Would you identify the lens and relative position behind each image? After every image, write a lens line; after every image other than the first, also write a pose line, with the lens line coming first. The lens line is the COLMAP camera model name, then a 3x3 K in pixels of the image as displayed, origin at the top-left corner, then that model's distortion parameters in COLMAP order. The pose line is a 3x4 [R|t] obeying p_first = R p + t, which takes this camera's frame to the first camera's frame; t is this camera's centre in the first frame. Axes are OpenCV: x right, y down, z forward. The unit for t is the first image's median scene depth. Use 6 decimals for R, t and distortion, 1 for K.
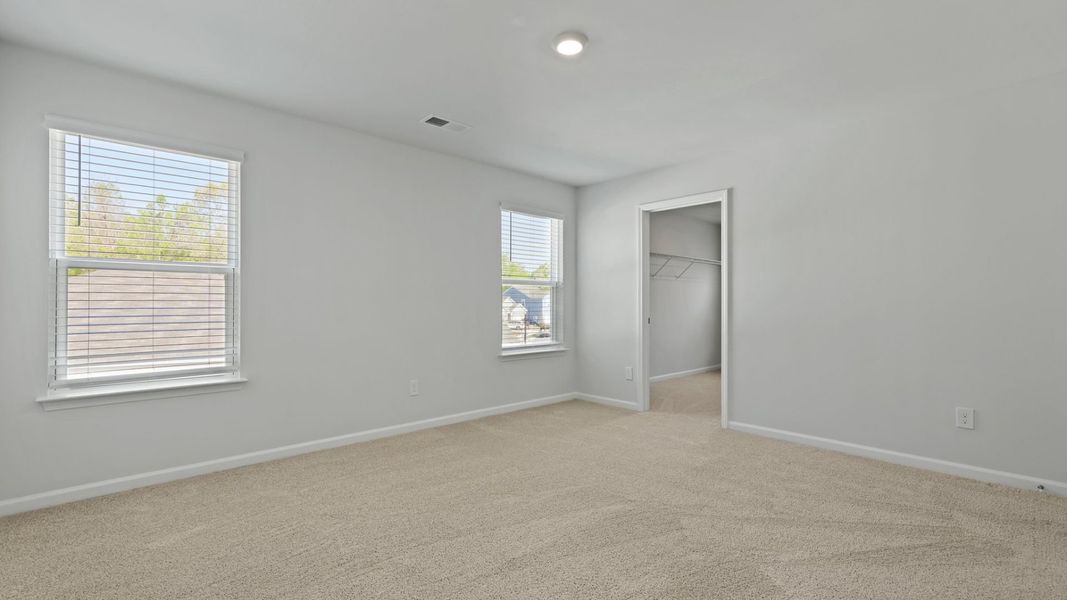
lens RADIAL K [[461.5, 0, 536.0], [0, 461.5, 301.6], [0, 0, 1]] dist [0.001374, 0.000255]
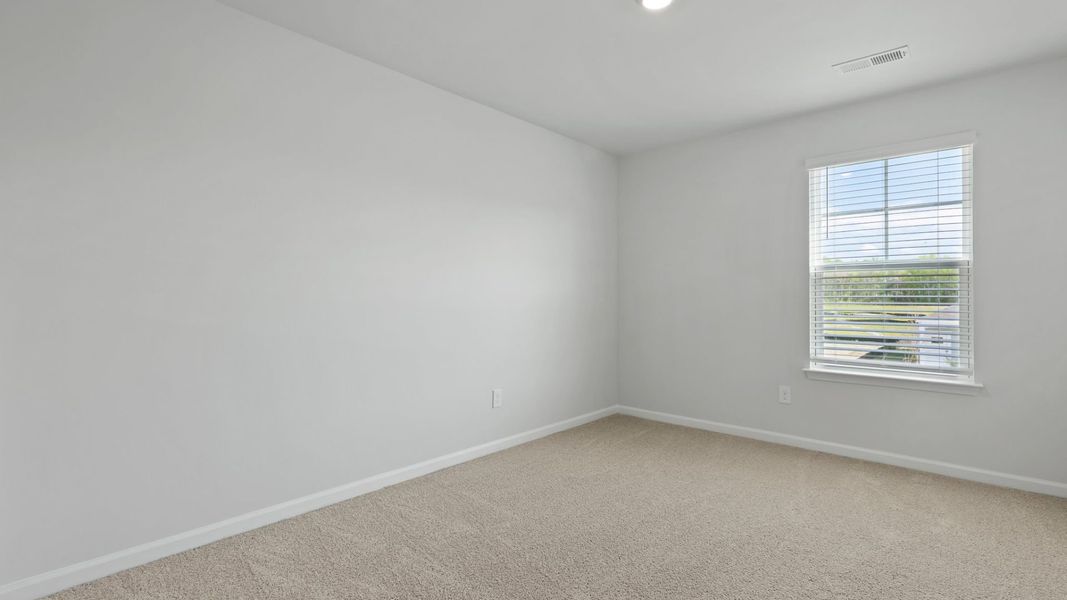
lens RADIAL K [[422.5, 0, 542.6], [0, 422.5, 301.7], [0, 0, 1]] dist [-0.000952, -0.000164]
pose [[0.171328, 0.007444, -0.985186, 0.032692], [0.000671, 0.999970, 0.007672, 0.000093], [0.985214, -0.001976, 0.171318, 0.029559]]
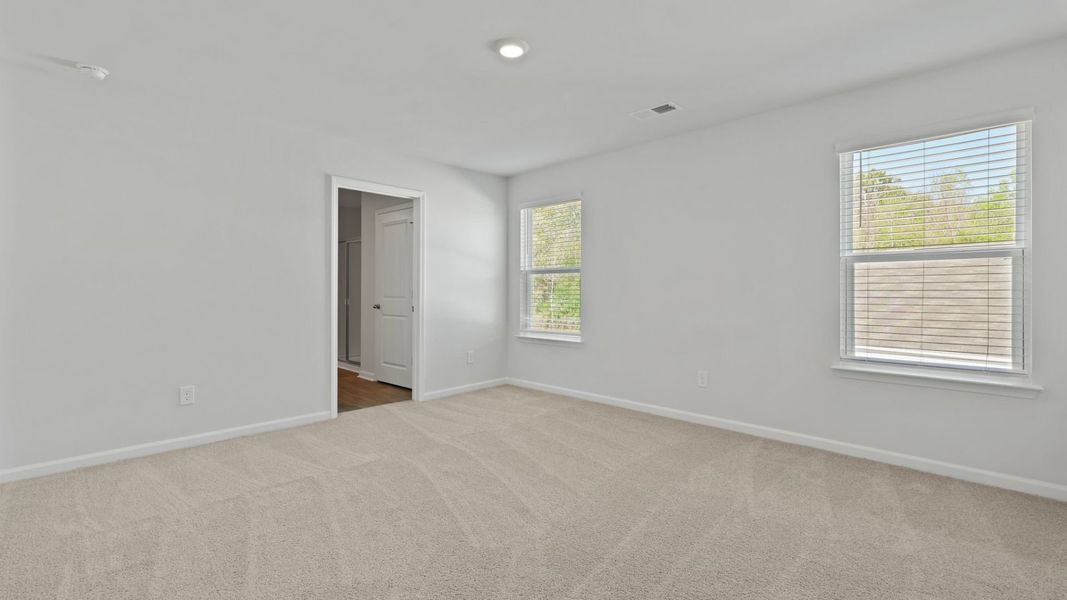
lens RADIAL K [[442.0, 0, 534.3], [0, 442.0, 288.3], [0, 0, 1]] dist [-0.000106, 0.000207]
pose [[0.076442, -0.008710, -0.997036, 0.084381], [0.002295, 0.999961, -0.008559, 0.000587], [0.997071, -0.001634, 0.076459, 0.077761]]
